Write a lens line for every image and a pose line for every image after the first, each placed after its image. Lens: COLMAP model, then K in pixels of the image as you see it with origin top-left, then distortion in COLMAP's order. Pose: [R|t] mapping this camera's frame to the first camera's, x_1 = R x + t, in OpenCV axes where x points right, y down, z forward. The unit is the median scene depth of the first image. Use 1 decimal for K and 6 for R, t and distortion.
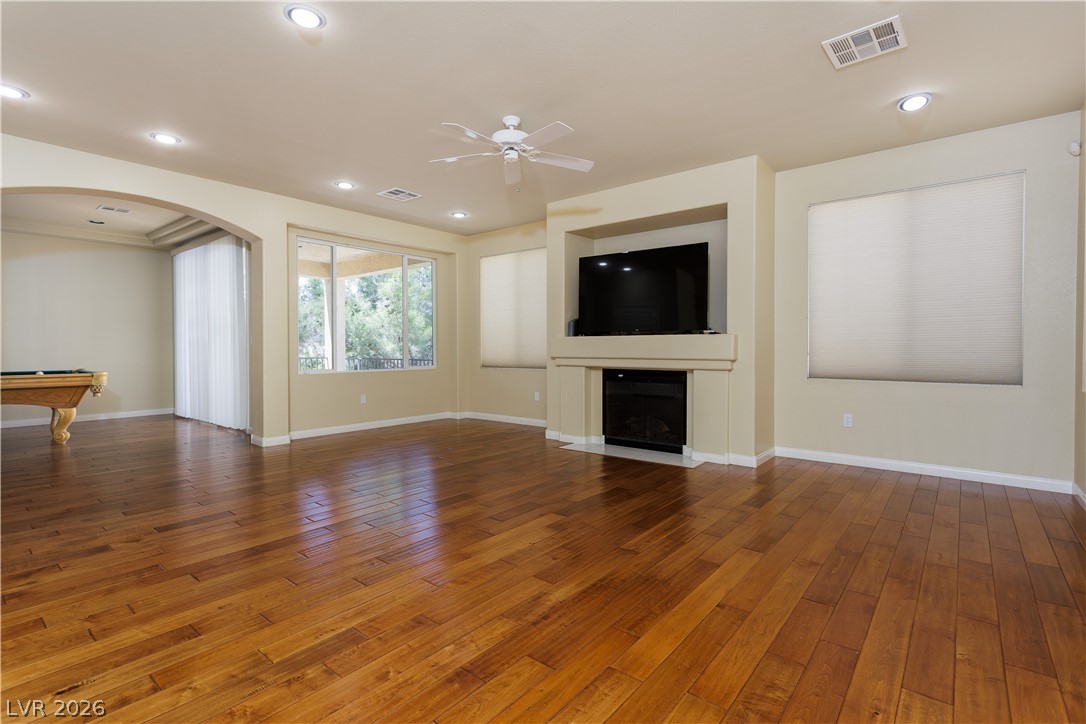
lens RADIAL K [[507.6, 0, 541.0], [0, 507.6, 354.9], [0, 0, 1]] dist [0.006883, -0.000029]
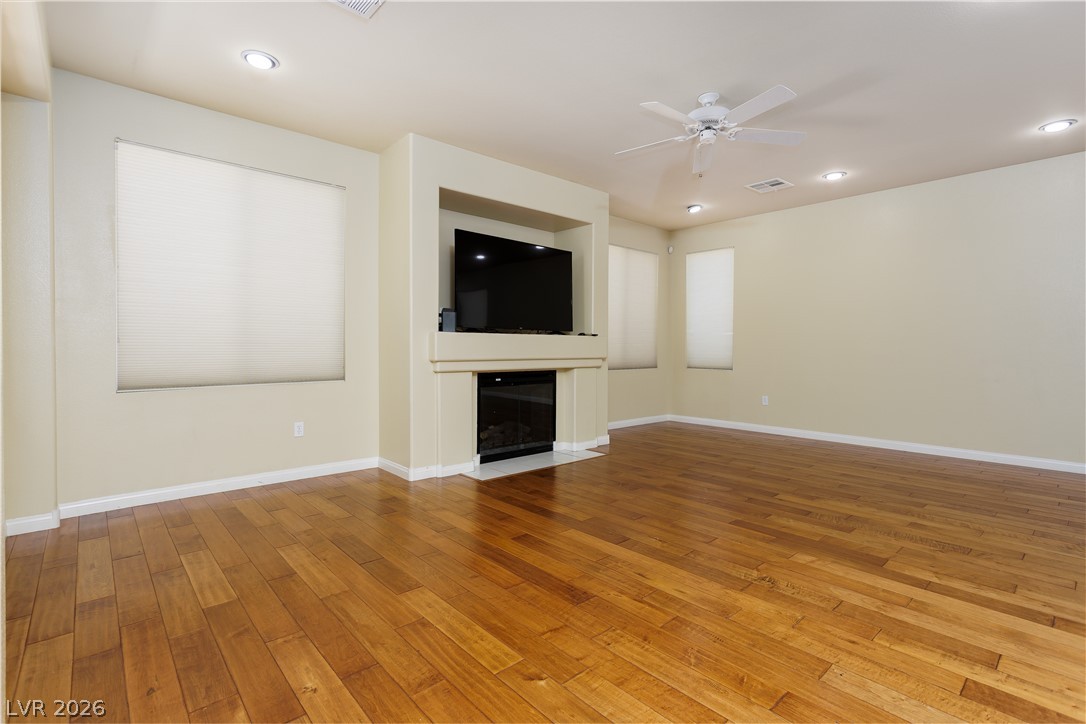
lens RADIAL K [[507.6, 0, 532.8], [0, 507.6, 354.4], [0, 0, 1]] dist [0.006883, -0.000029]
pose [[0.153952, -0.004709, 0.988067, -0.736645], [0.015288, 0.999880, 0.002383, -0.003942], [-0.987960, 0.014738, 0.154005, 0.862789]]
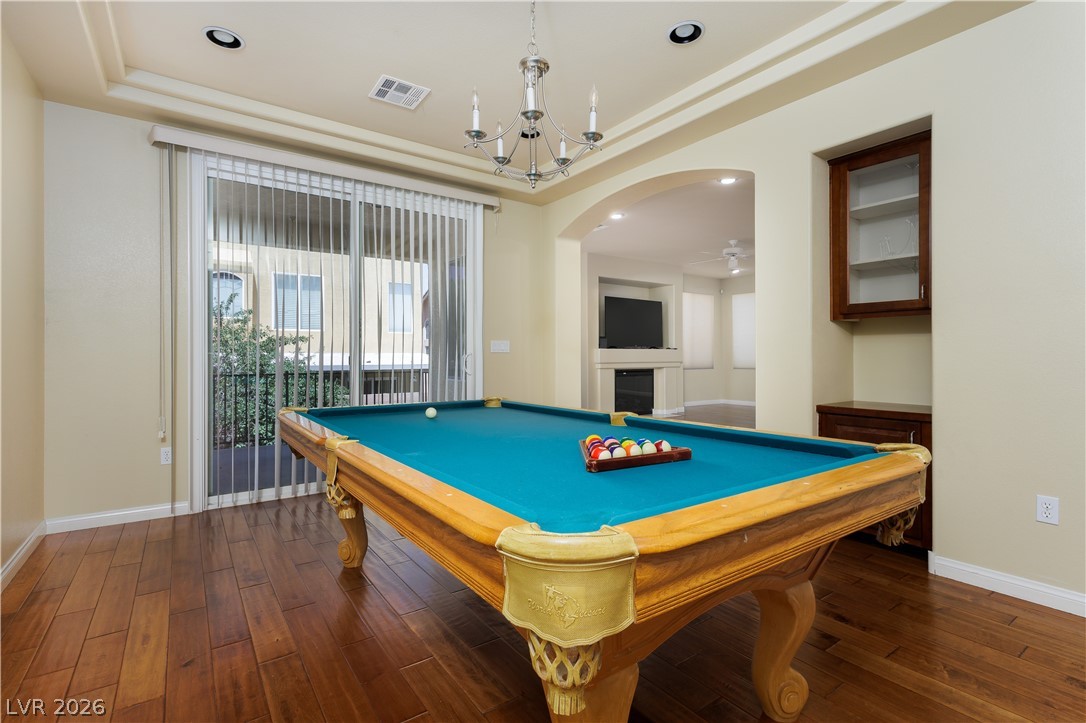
lens RADIAL K [[507.6, 0, 541.4], [0, 507.6, 360.6], [0, 0, 1]] dist [0.006883, -0.000029]
pose [[0.257697, 0.003324, 0.966220, -1.586008], [0.016334, 0.999836, -0.007796, 0.008784], [-0.966088, 0.017791, 0.257600, 0.894306]]
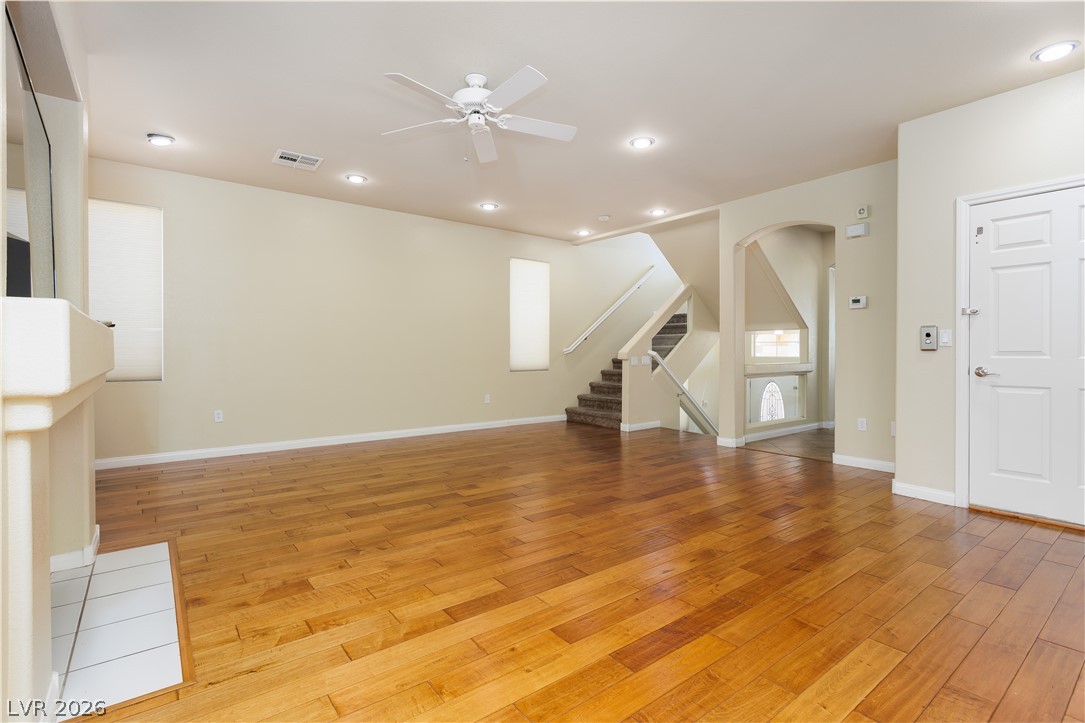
lens RADIAL K [[507.1, 0, 542.2], [0, 507.1, 359.3], [0, 0, 1]] dist [0.006883, -0.000029]
pose [[-0.978544, -0.002266, 0.206025, -0.249001], [0.004506, 0.999465, 0.032395, -0.019107], [-0.205988, 0.032628, -0.978010, 1.330428]]
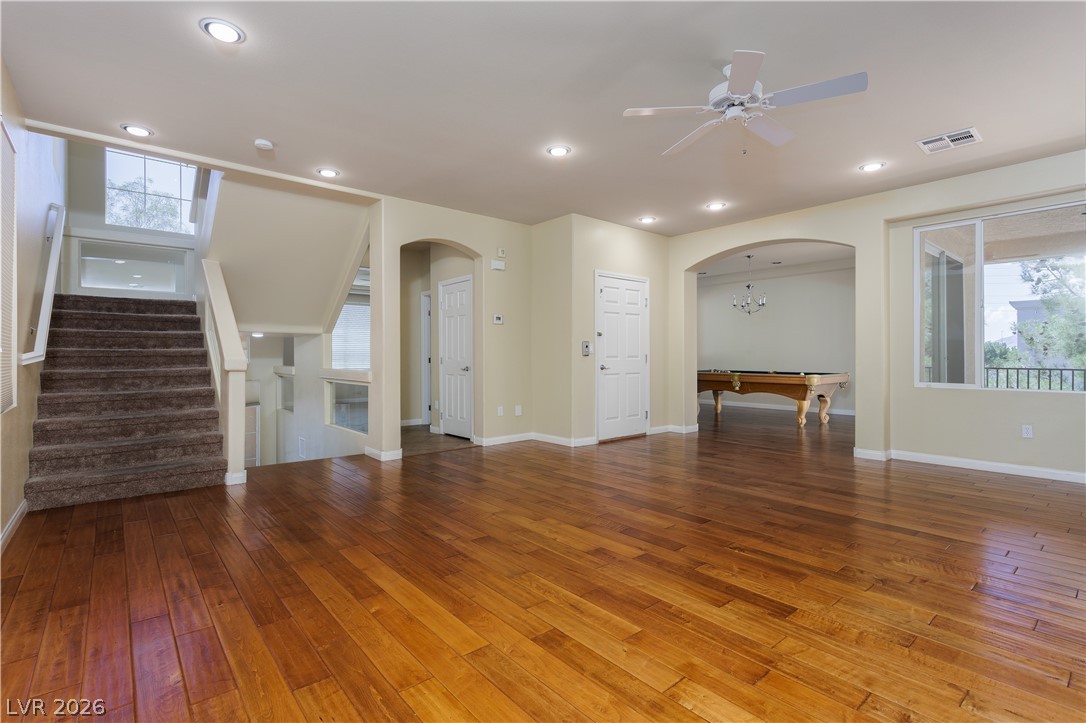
lens RADIAL K [[507.6, 0, 544.9], [0, 507.6, 364.2], [0, 0, 1]] dist [0.006883, -0.000029]
pose [[-0.164095, 0.018453, -0.986272, 0.561262], [-0.015137, 0.999660, 0.021222, -0.010046], [0.986328, 0.018412, -0.163760, 0.624005]]
